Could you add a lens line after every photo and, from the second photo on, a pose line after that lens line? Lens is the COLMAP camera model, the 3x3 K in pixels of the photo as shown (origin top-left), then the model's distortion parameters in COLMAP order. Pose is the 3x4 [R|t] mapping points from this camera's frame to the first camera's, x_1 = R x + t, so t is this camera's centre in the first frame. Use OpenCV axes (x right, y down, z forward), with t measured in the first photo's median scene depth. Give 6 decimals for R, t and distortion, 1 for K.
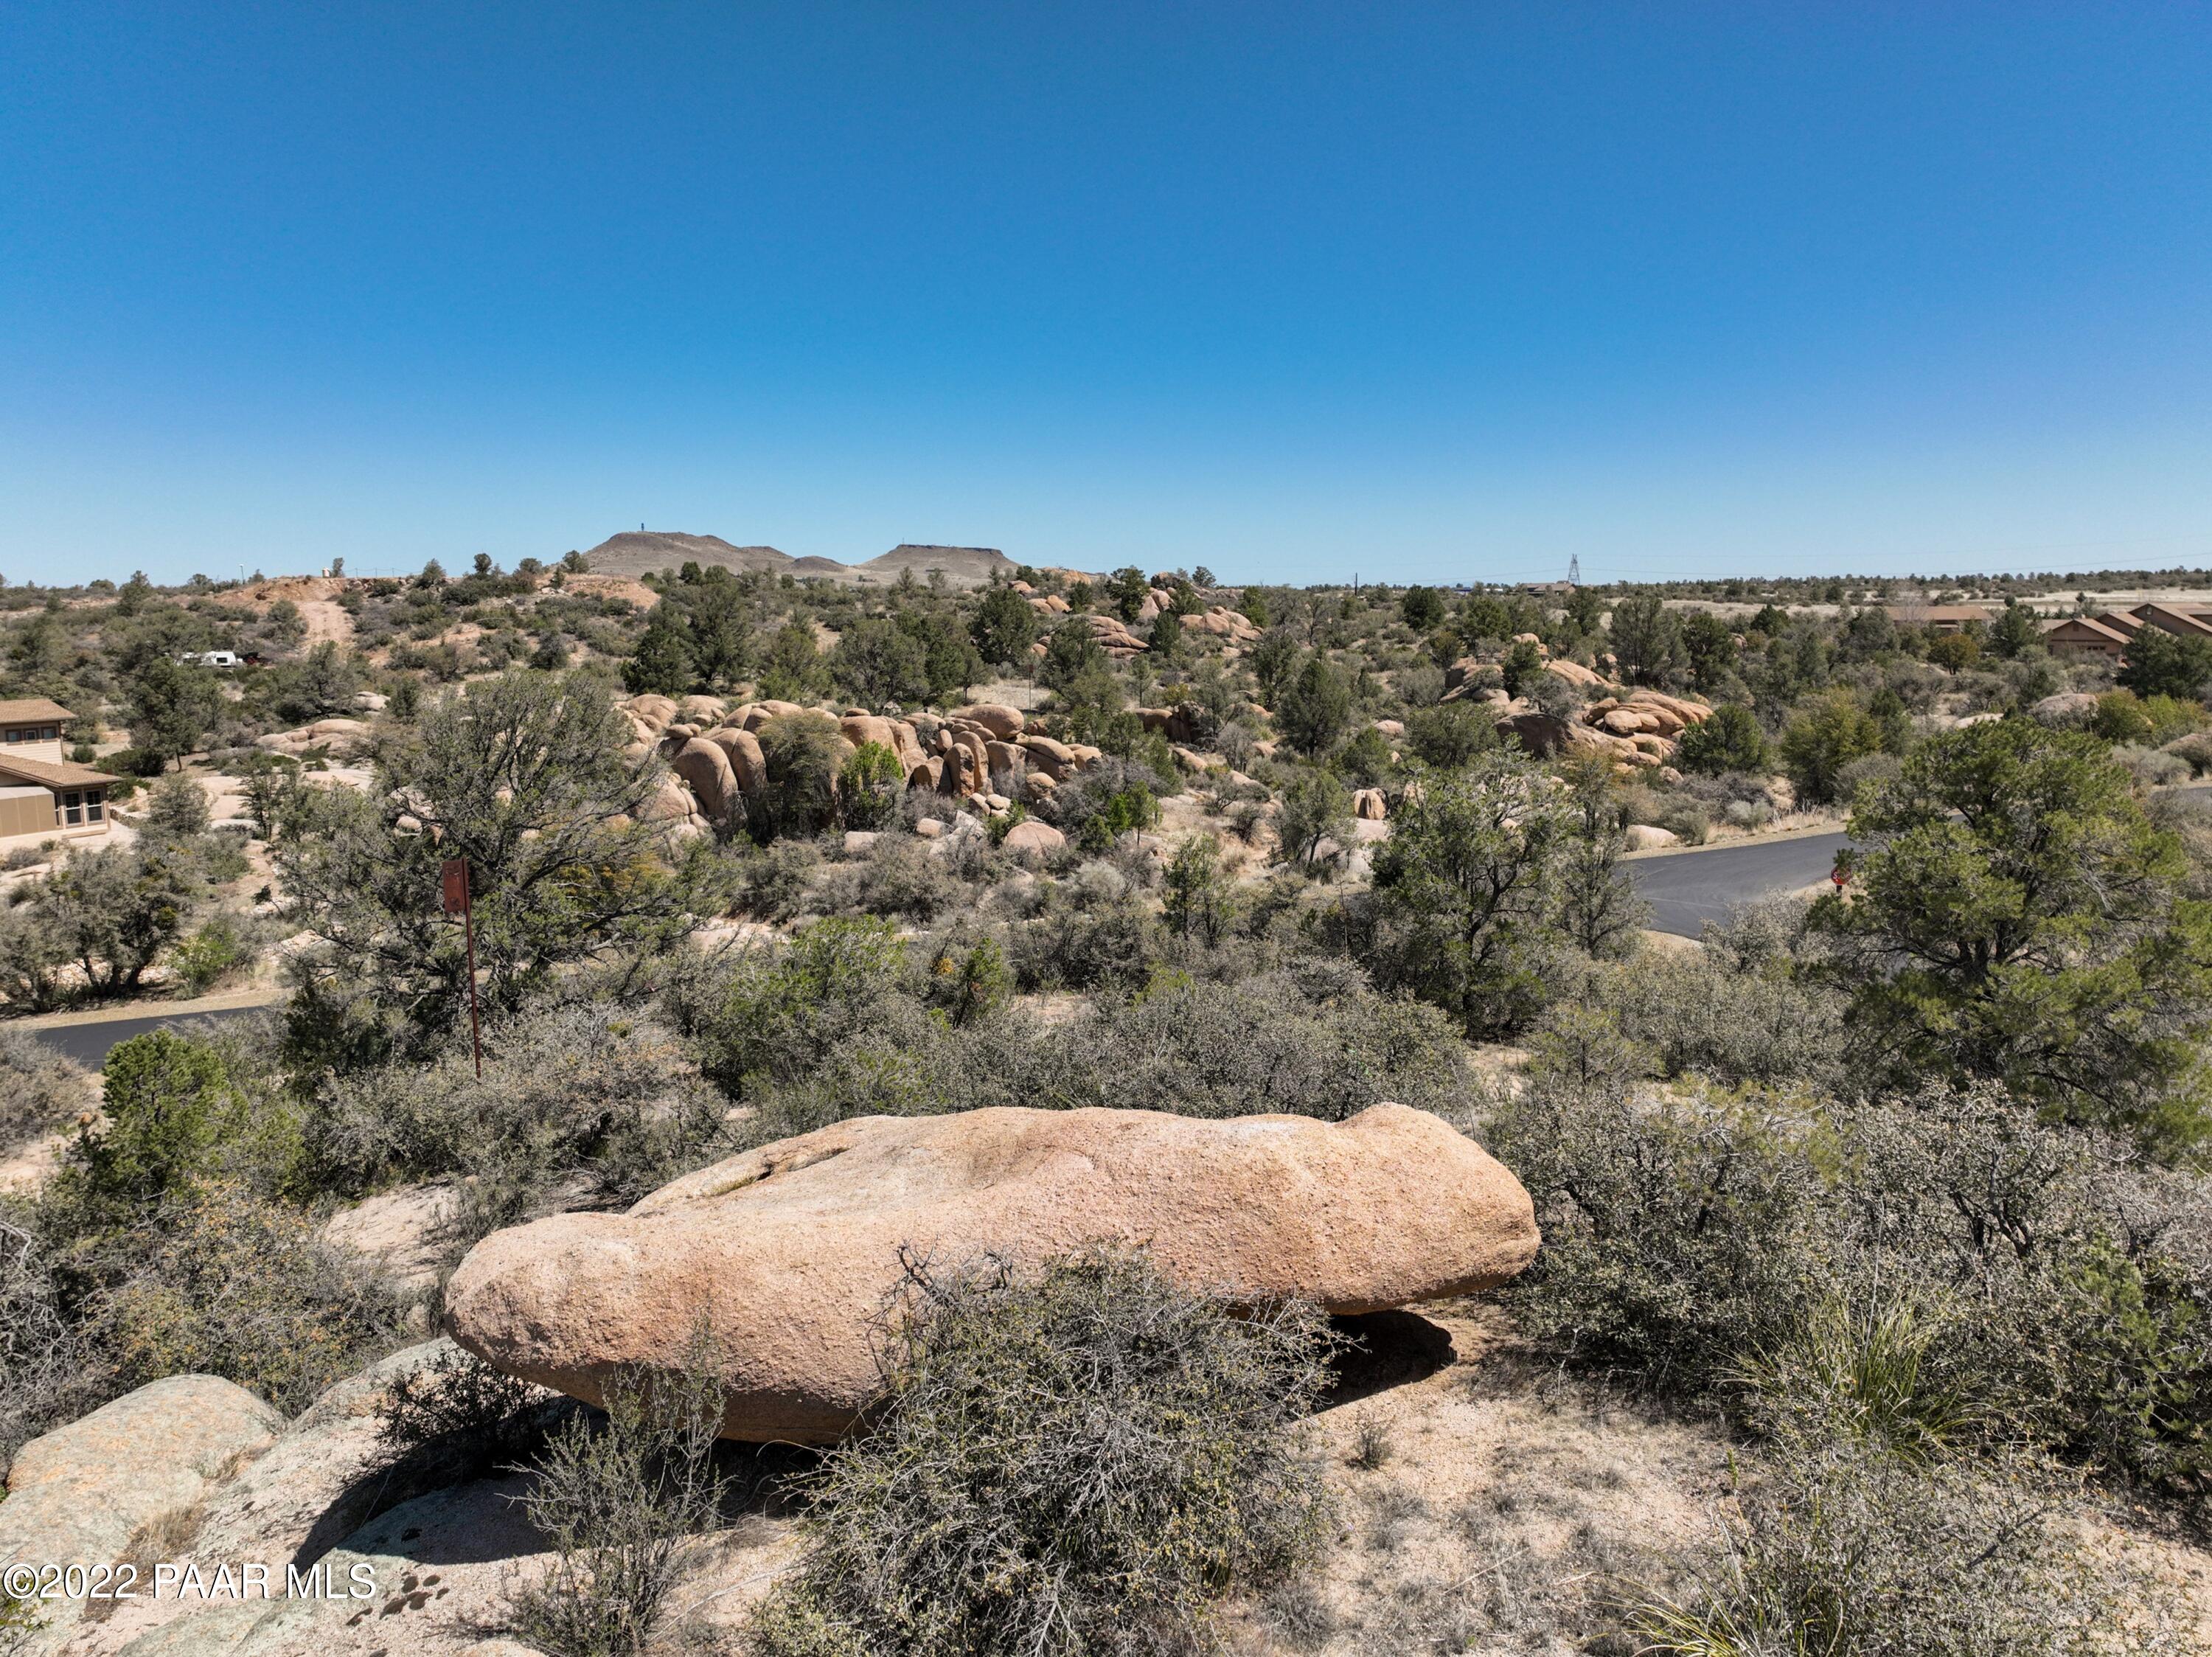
lens RADIAL K [[1554.2, 0, 1108.8], [0, 1554.2, 836.8], [0, 0, 1]] dist [-0.000881, 0.017349]
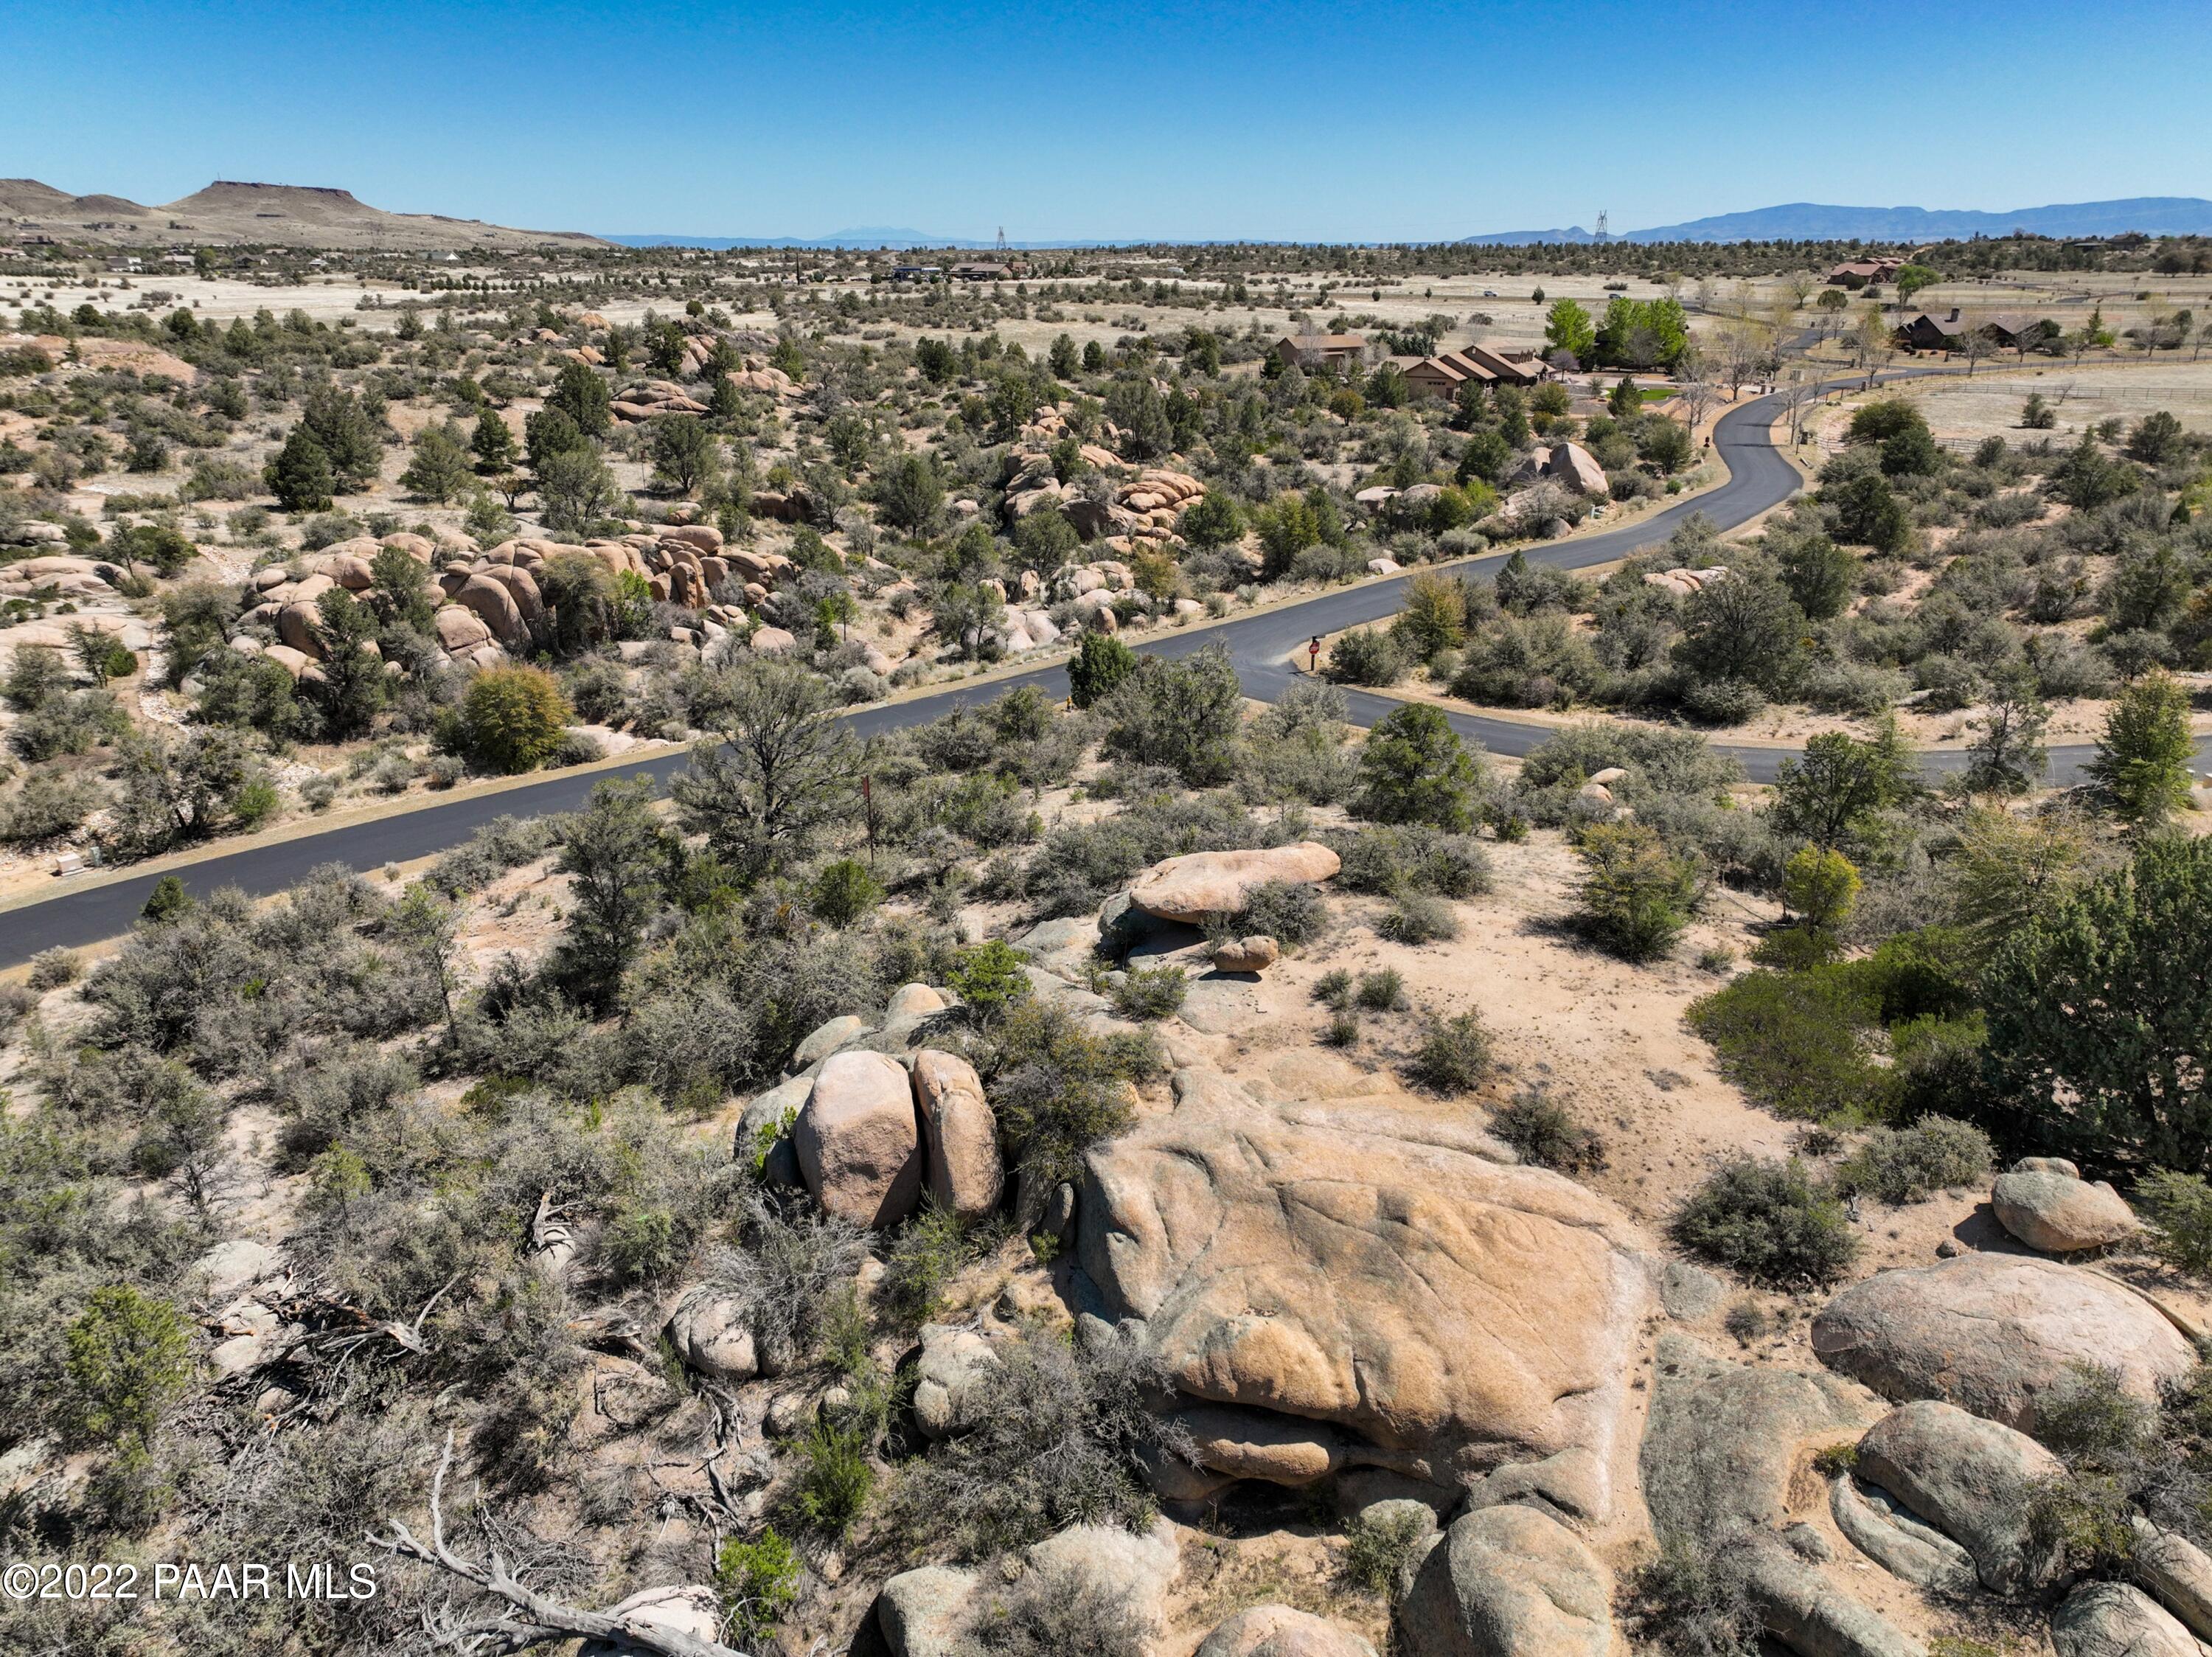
lens RADIAL K [[1554.2, 0, 1105.4], [0, 1554.2, 831.0], [0, 0, 1]] dist [-0.000881, 0.017349]
pose [[0.935598, -0.121513, 0.331499, -0.218262], [0.050243, 0.975177, 0.215653, -0.101406], [-0.349475, -0.185109, 0.918478, -0.346677]]
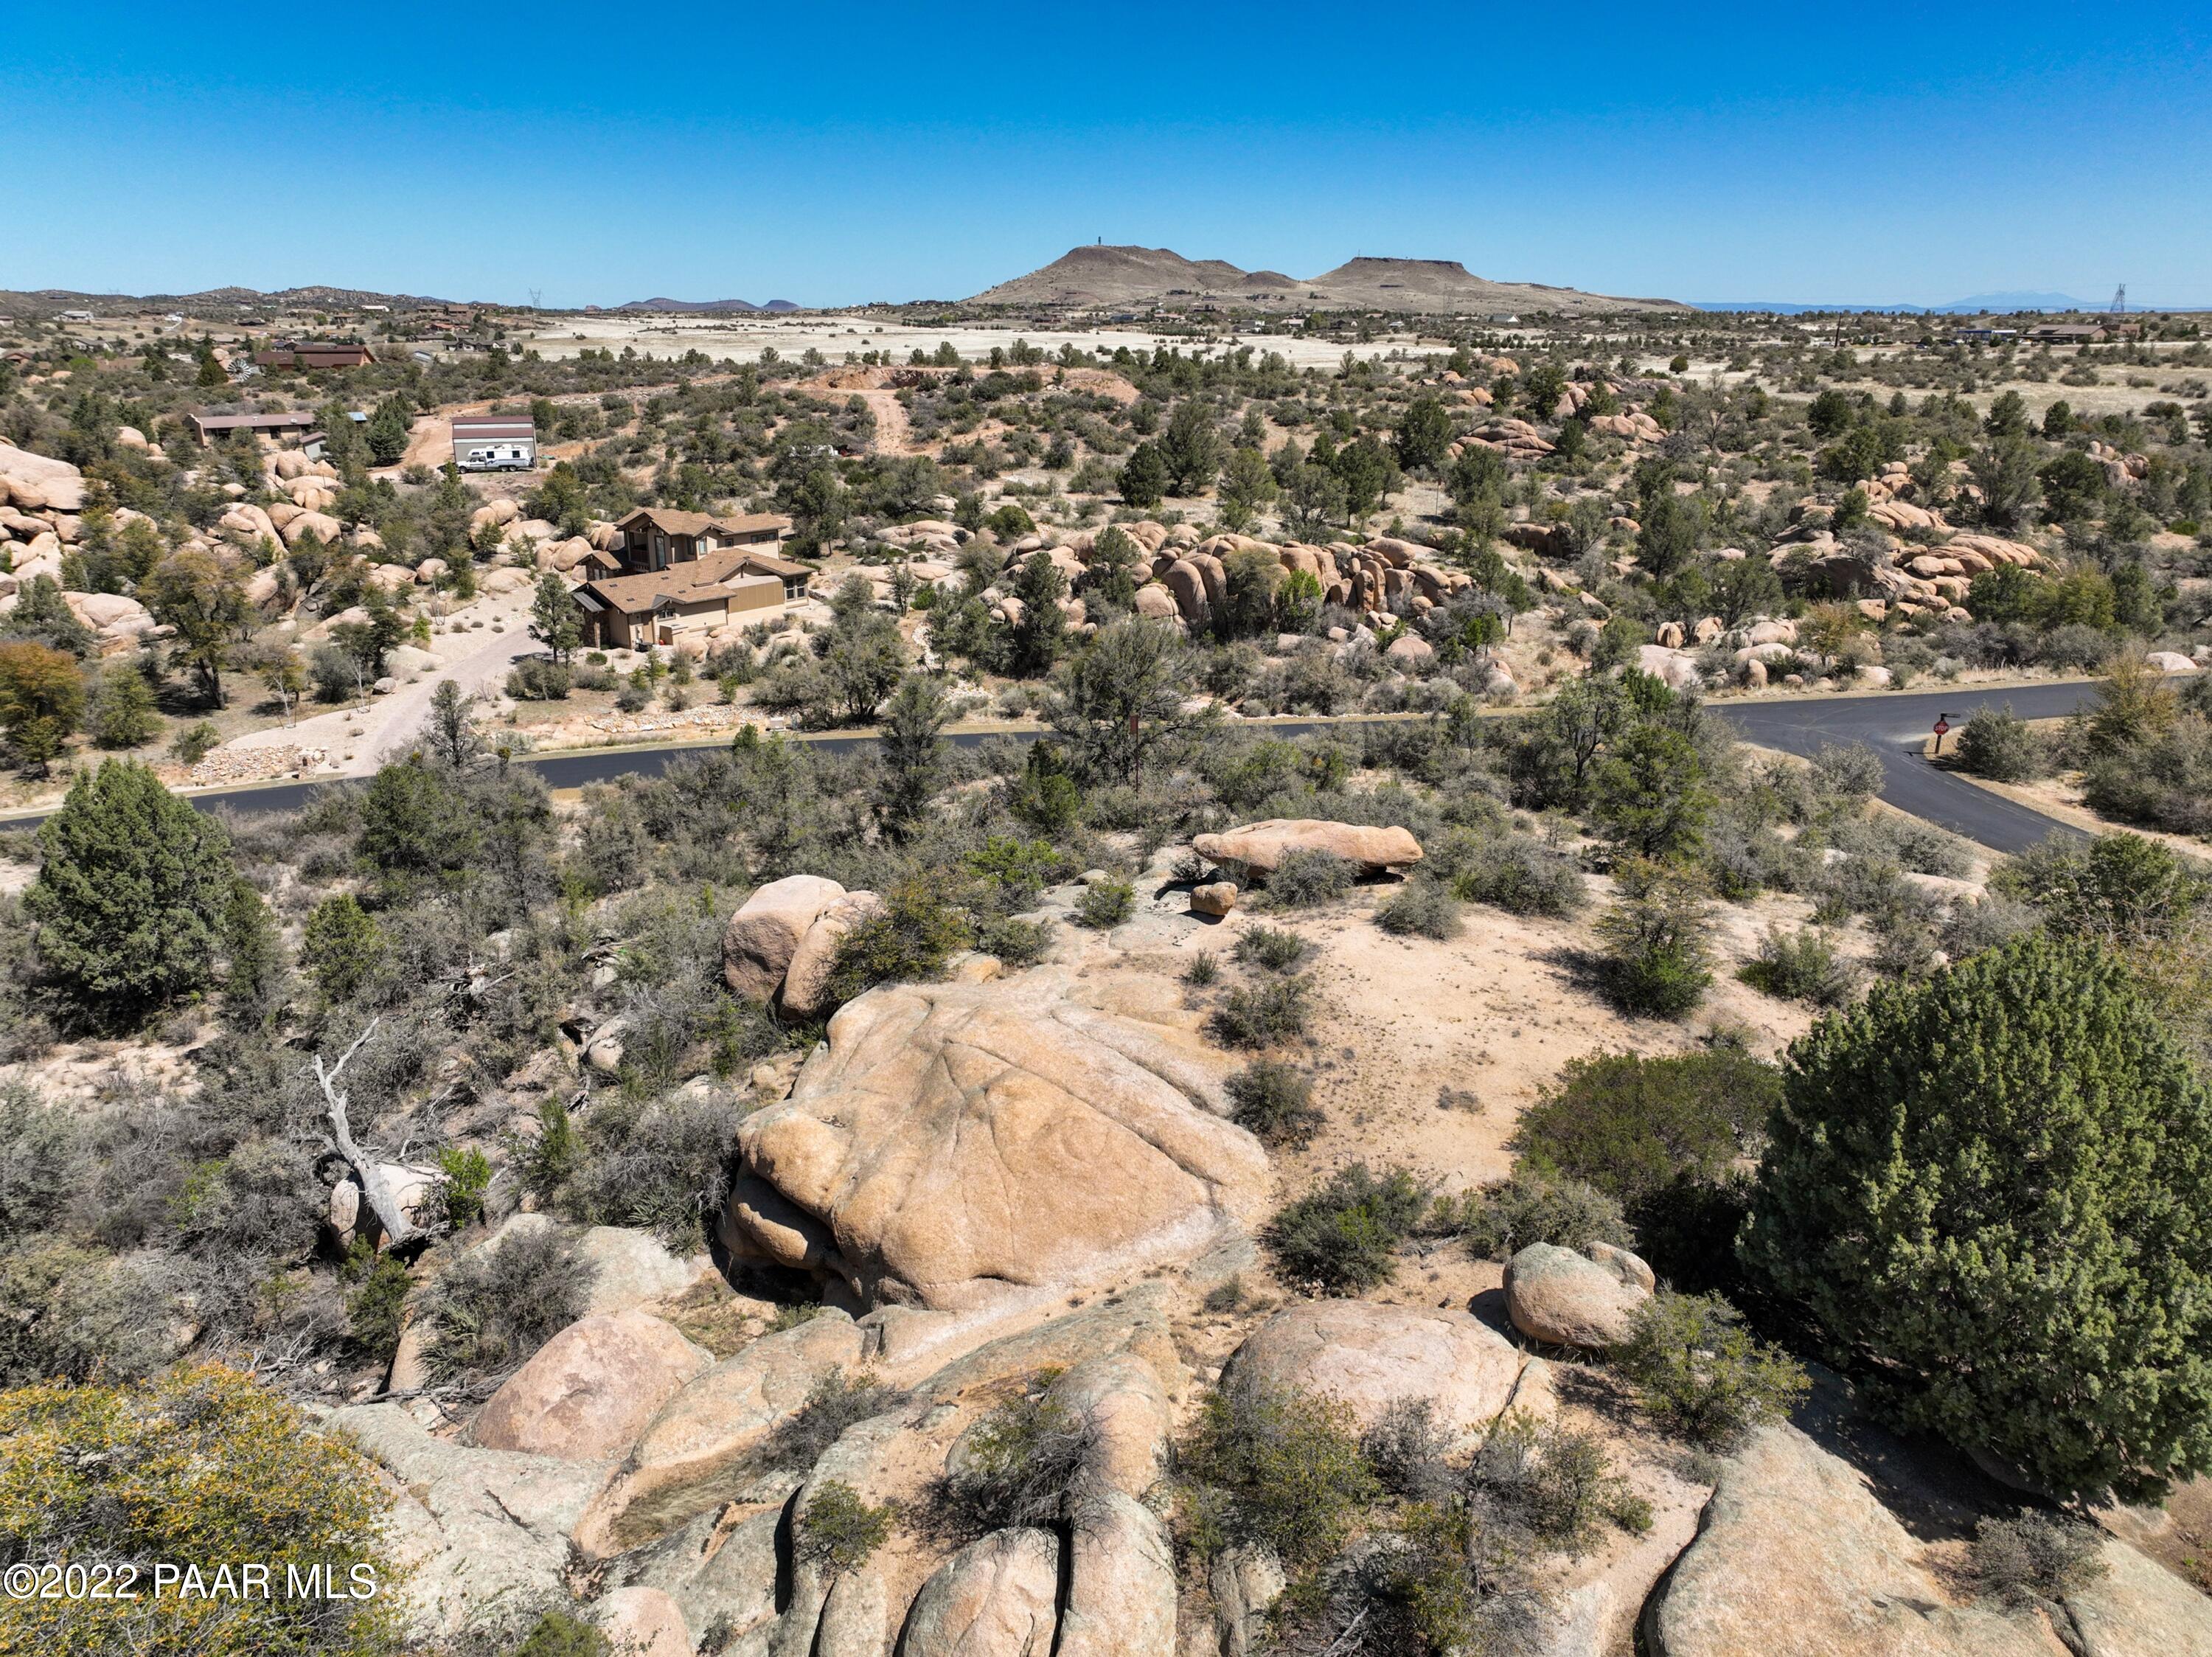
lens RADIAL K [[1554.2, 0, 1106.5], [0, 1554.2, 831.5], [0, 0, 1]] dist [-0.000881, 0.017349]
pose [[0.960834, 0.092246, -0.261322, 0.063368], [-0.046270, 0.983137, 0.176918, -0.064256], [0.273235, -0.157897, 0.948900, -0.394982]]
